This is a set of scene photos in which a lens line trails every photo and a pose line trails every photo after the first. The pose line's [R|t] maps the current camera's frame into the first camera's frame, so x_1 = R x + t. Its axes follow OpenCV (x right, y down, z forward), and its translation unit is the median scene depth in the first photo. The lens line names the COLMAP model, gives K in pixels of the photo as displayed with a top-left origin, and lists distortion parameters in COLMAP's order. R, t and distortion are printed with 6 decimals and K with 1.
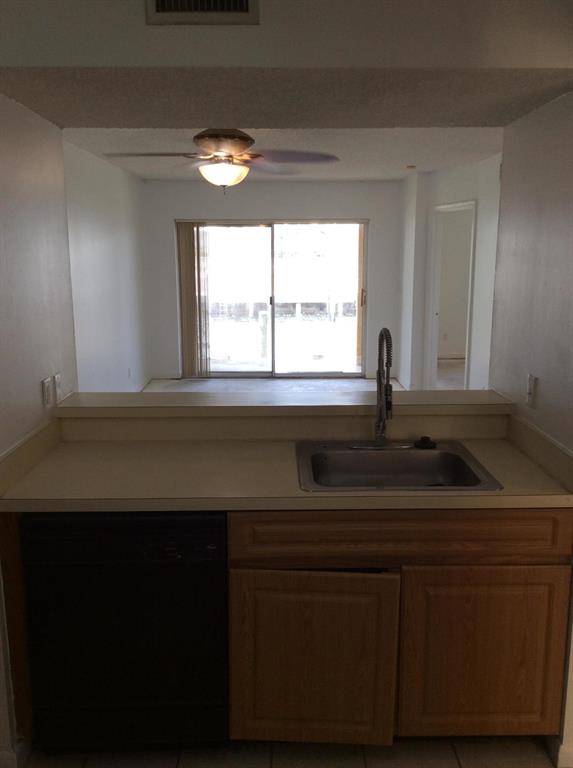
lens RADIAL K [[719.9, 0, 286.5], [0, 719.9, 384.0], [0, 0, 1]] dist [0.005841, 0.004810]
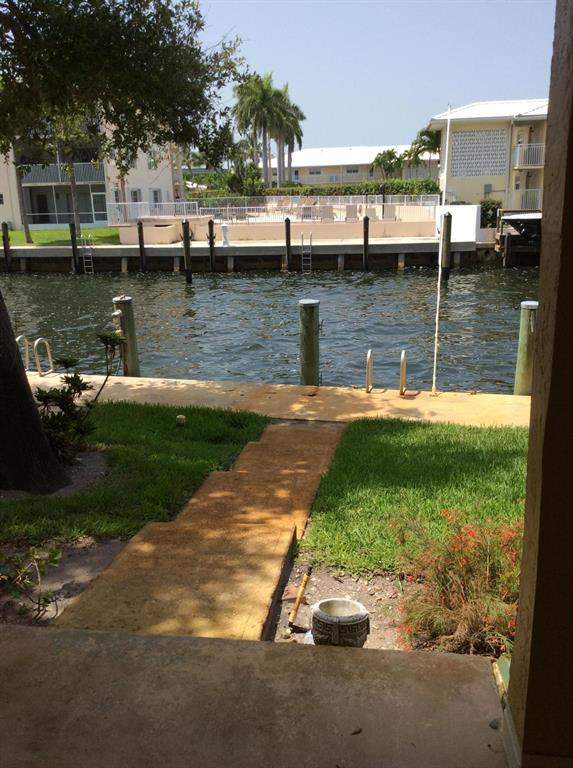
lens RADIAL K [[716.2, 0, 286.5], [0, 716.2, 384.0], [0, 0, 1]] dist [0.125904, -0.241459]
pose [[0.988084, 0.017584, -0.152906, 0.075179], [-0.005453, 0.996828, 0.079399, -0.166098], [0.153818, -0.077619, 0.985046, 0.935312]]
